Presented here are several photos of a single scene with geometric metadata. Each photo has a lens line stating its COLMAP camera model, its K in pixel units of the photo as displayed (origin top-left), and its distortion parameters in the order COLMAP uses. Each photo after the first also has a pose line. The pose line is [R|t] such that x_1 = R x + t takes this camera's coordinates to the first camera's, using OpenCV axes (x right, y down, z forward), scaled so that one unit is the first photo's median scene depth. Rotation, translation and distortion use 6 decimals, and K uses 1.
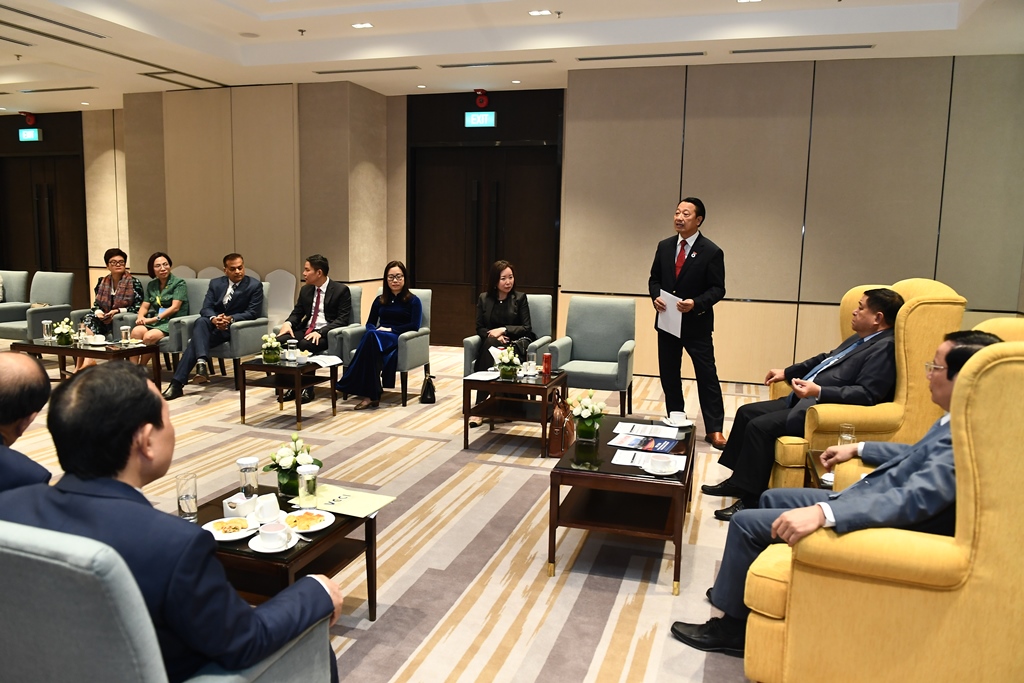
lens RADIAL K [[744.7, 0, 513.8], [0, 744.7, 344.4], [0, 0, 1]] dist [-0.038711, -0.003909]
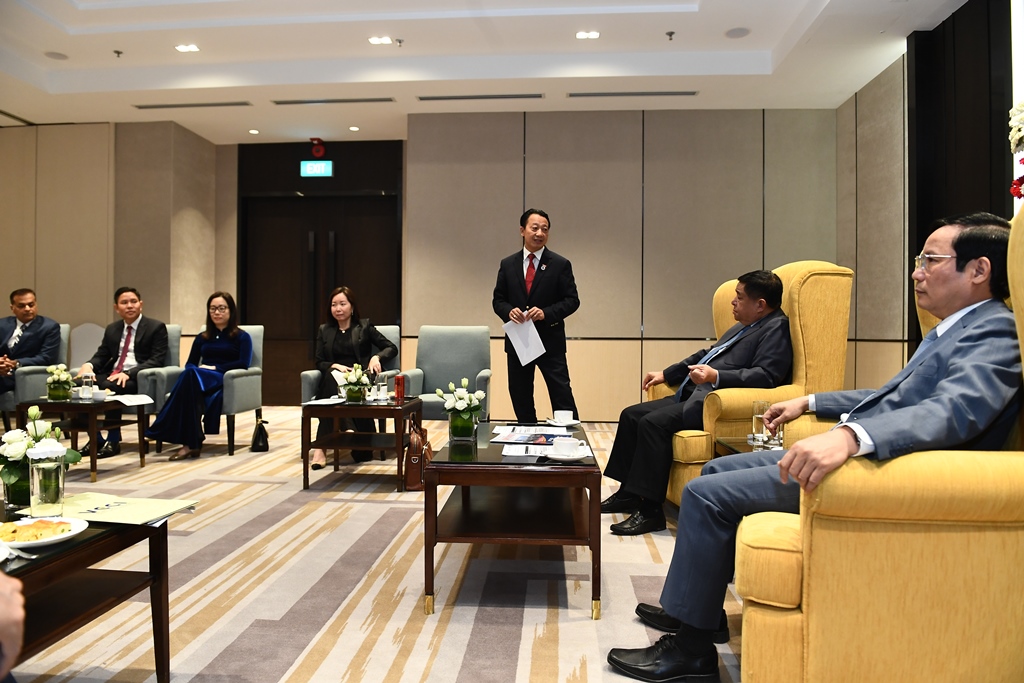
lens RADIAL K [[698.2, 0, 511.7], [0, 698.2, 338.2], [0, 0, 1]] dist [-0.050500, -0.001972]
pose [[0.973576, -0.018353, 0.227625, -0.013728], [0.047380, 0.991309, -0.122722, 0.081036], [-0.223395, 0.130264, 0.965985, 0.175794]]
